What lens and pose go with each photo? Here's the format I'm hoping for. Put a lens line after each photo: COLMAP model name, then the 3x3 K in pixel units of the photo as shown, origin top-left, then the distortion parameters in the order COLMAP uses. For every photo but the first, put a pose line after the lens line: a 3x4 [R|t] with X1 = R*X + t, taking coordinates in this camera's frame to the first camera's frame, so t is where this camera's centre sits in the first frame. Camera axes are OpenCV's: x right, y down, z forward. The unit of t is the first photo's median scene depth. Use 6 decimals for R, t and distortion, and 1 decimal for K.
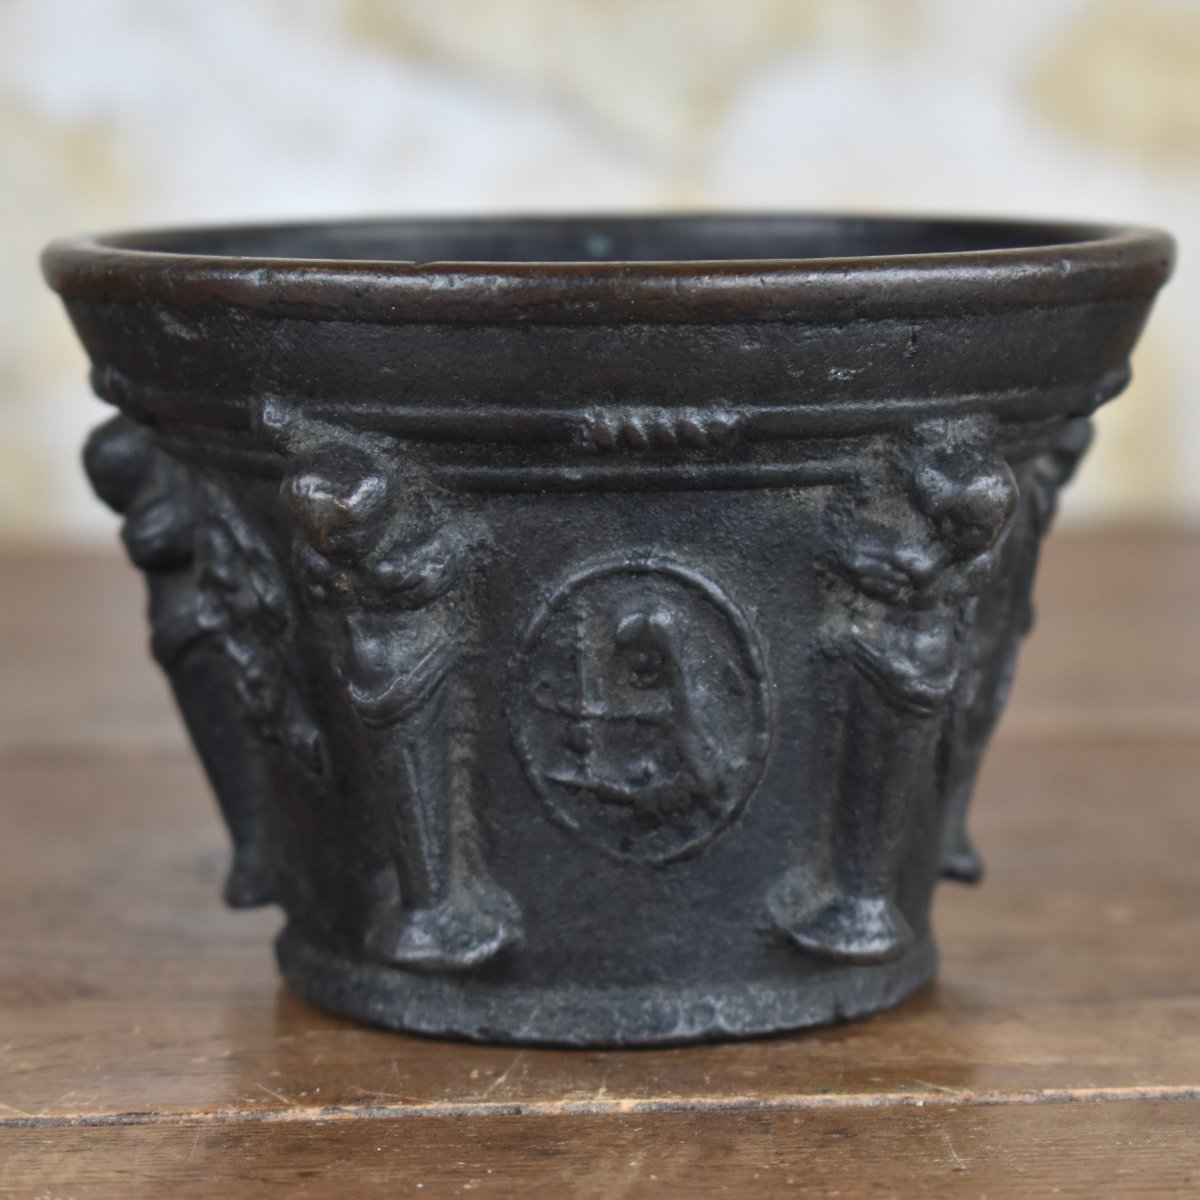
lens RADIAL K [[4178.0, 0, 600.0], [0, 4178.0, 600.0], [0, 0, 1]] dist [0.073540, -0.433504]
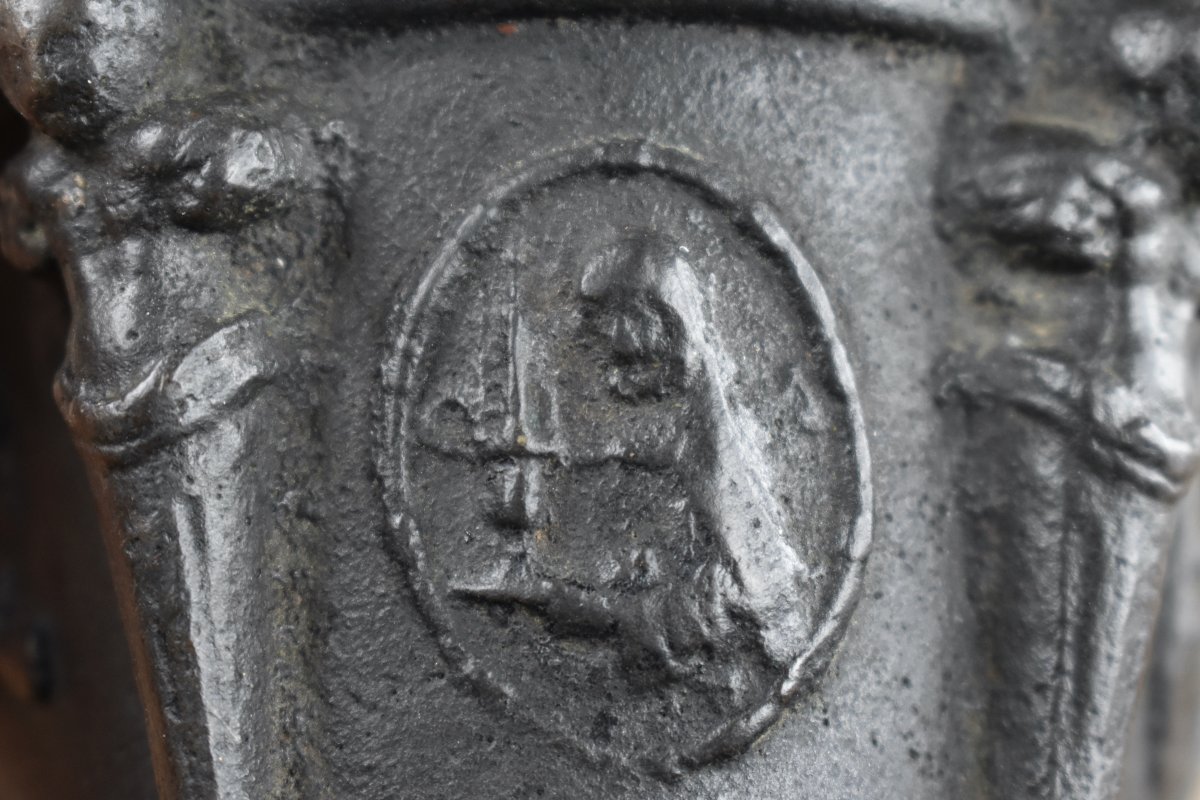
lens RADIAL K [[2764.3, 0, 600.0], [0, 2764.3, 400.0], [0, 0, 1]] dist [0.023720, 0.516201]
pose [[0.999879, -0.005204, 0.014638, 0.000969], [0.011583, 0.877661, -0.479142, 0.190251], [-0.010354, 0.479253, 0.877616, 0.689769]]
